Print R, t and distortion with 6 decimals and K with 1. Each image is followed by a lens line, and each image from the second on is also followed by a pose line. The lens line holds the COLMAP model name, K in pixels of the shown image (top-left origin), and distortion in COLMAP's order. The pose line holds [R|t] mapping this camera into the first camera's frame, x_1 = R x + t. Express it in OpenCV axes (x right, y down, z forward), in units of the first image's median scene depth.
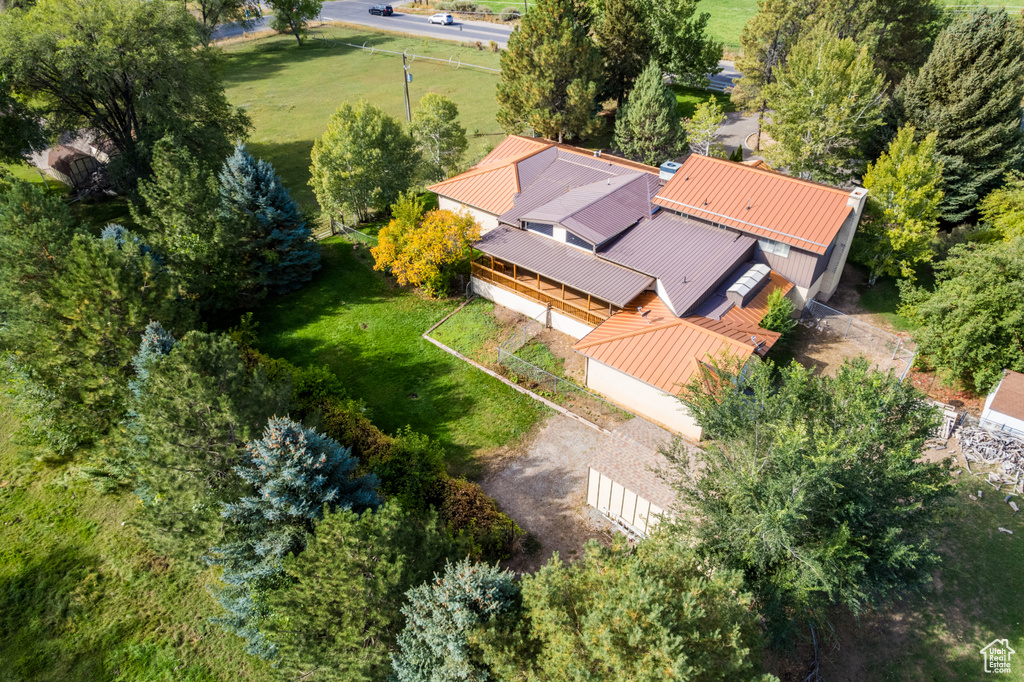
lens RADIAL K [[653.2, 0, 515.0], [0, 653.2, 344.8], [0, 0, 1]] dist [-0.066628, 0.063494]
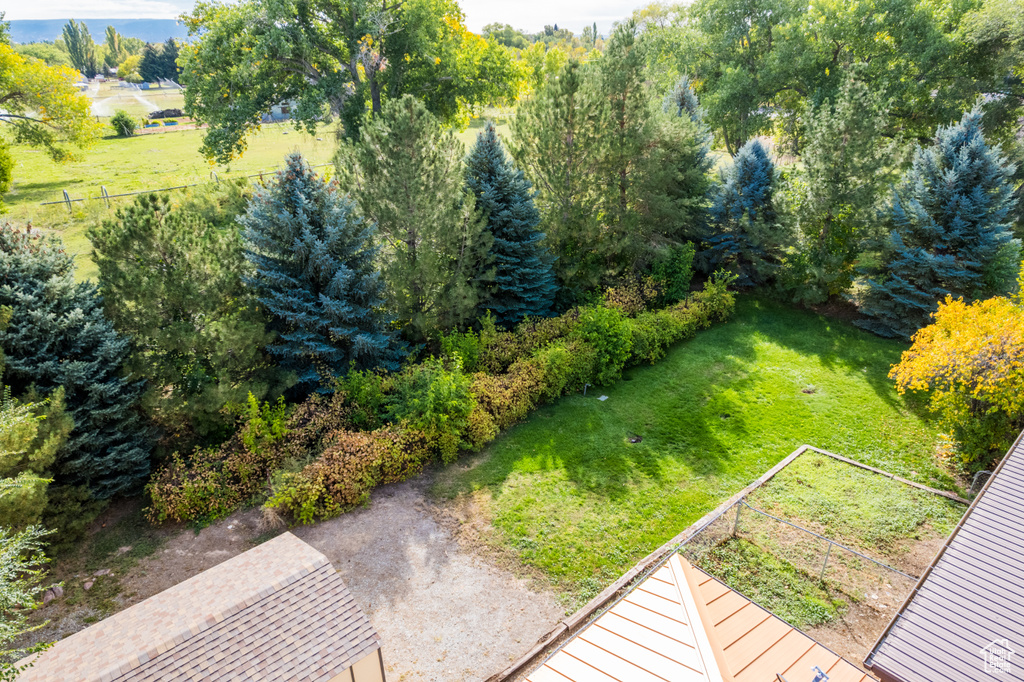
lens RADIAL K [[653.2, 0, 515.0], [0, 653.2, 344.8], [0, 0, 1]] dist [-0.066628, 0.063494]
pose [[-0.142011, 0.430124, -0.891530, 0.342385], [-0.570880, 0.700194, 0.428748, -0.169925], [0.808659, 0.569844, 0.146114, 0.714032]]
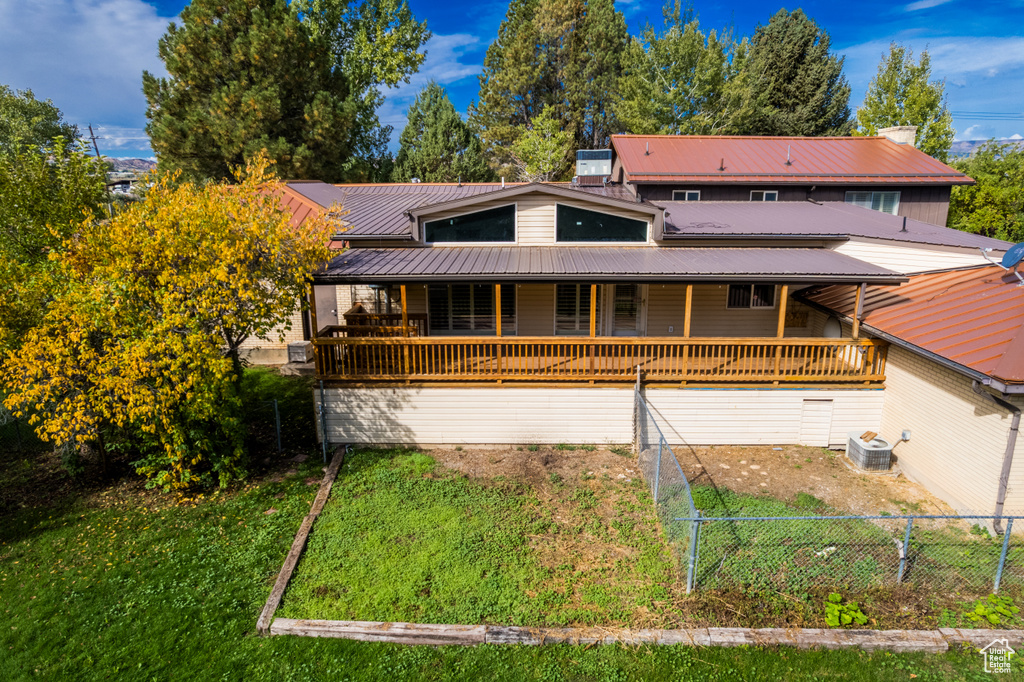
lens RADIAL K [[653.2, 0, 515.0], [0, 653.2, 344.8], [0, 0, 1]] dist [-0.066628, 0.063494]
pose [[0.782009, -0.144478, 0.606290, -0.197297], [0.364546, 0.895042, -0.256915, -0.012551], [-0.505537, 0.421930, 0.752600, 0.799544]]
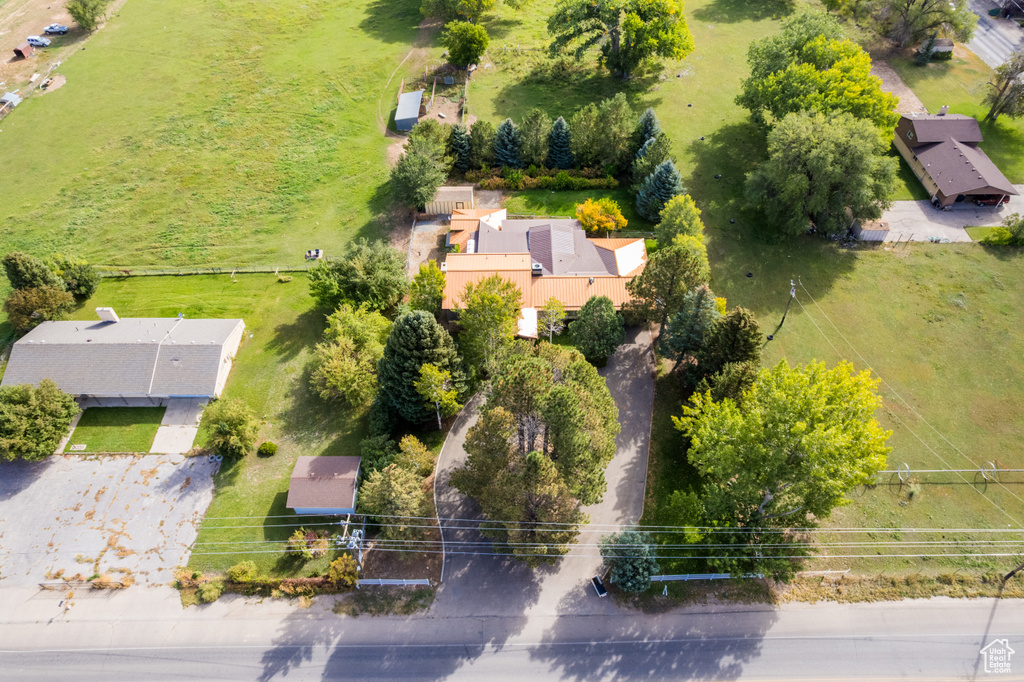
lens RADIAL K [[653.2, 0, 515.0], [0, 653.2, 344.8], [0, 0, 1]] dist [-0.066628, 0.063494]
pose [[-0.768931, 0.485293, -0.416217, 1.379666], [-0.366867, 0.198243, 0.908905, -2.239233], [0.523597, 0.851581, 0.025602, 1.301014]]
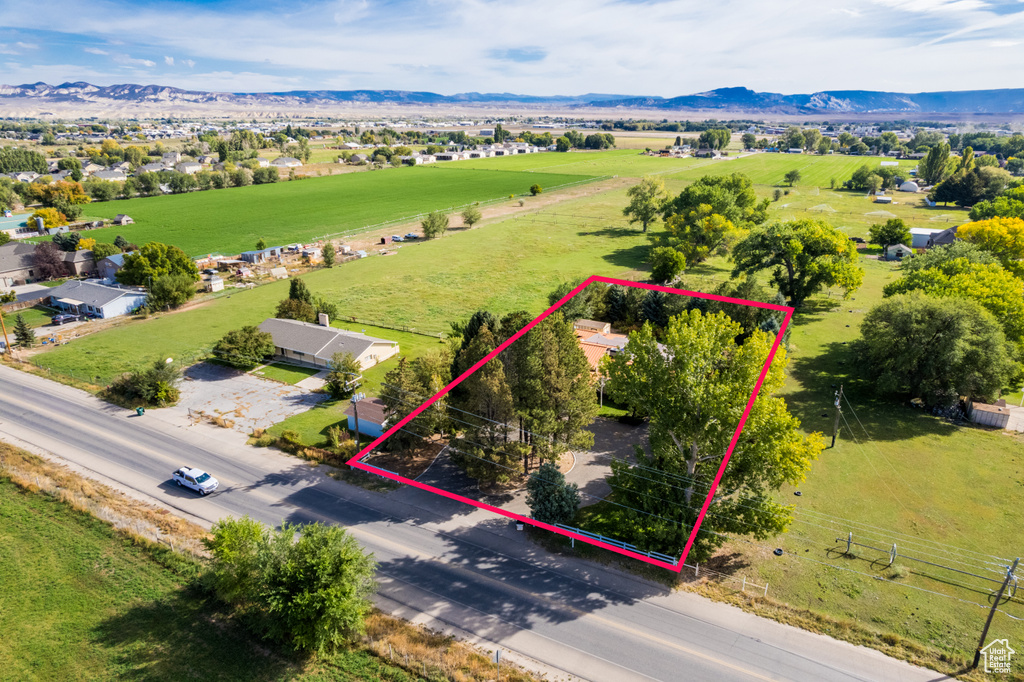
lens RADIAL K [[653.2, 0, 515.0], [0, 653.2, 344.8], [0, 0, 1]] dist [-0.066628, 0.063494]
pose [[-0.982738, 0.067122, -0.172398, 1.123539], [-0.104684, 0.566576, 0.817333, -2.432909], [0.152537, 0.821271, -0.549769, 2.546766]]
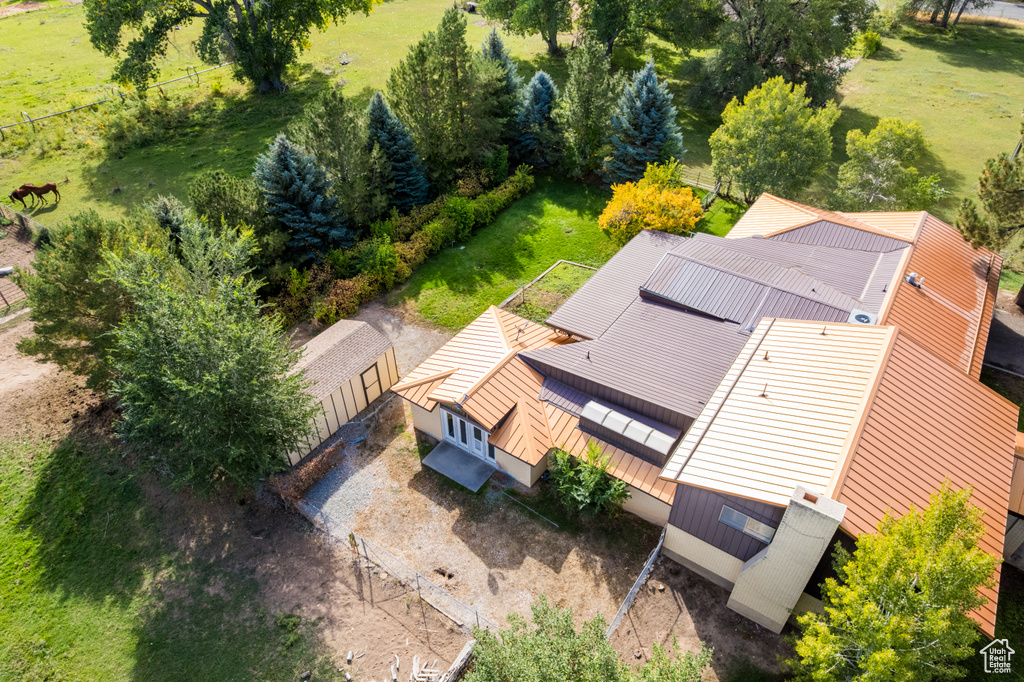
lens RADIAL K [[653.2, 0, 515.0], [0, 653.2, 344.8], [0, 0, 1]] dist [-0.066628, 0.063494]
pose [[0.085533, 0.636138, -0.766820, 0.829106], [-0.576020, 0.659552, 0.482900, -0.428025], [0.812948, 0.400400, 0.422842, 0.548771]]
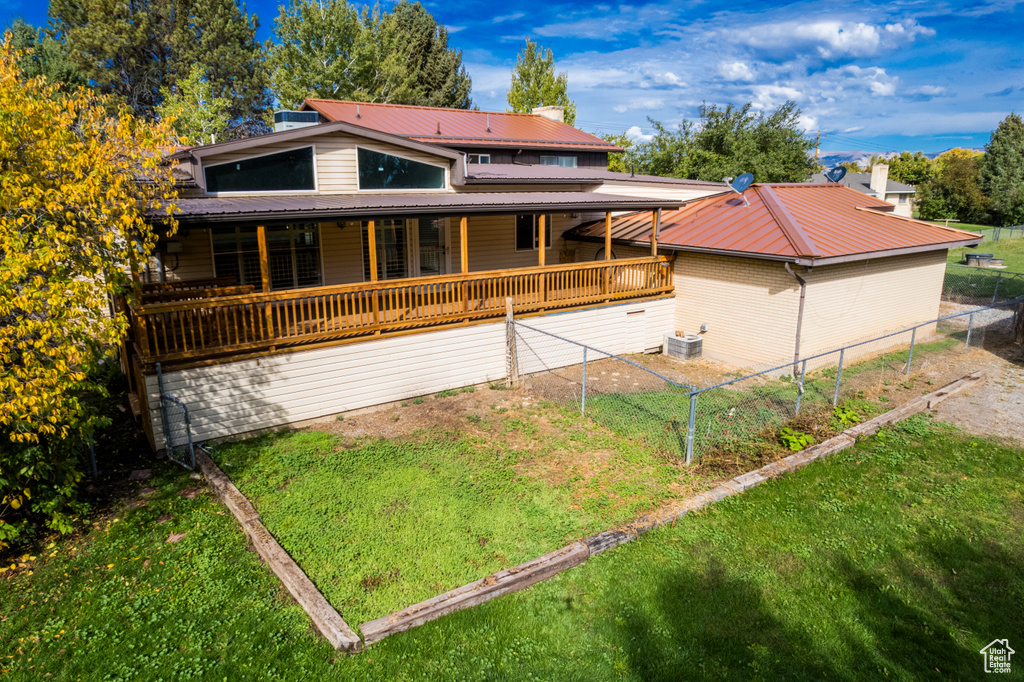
lens RADIAL K [[653.2, 0, 515.0], [0, 653.2, 344.8], [0, 0, 1]] dist [-0.066628, 0.063494]
pose [[0.257977, -0.224647, 0.939671, -0.268527], [0.570827, 0.820127, 0.039353, -0.056984], [-0.779490, 0.526238, 0.339808, 0.919249]]
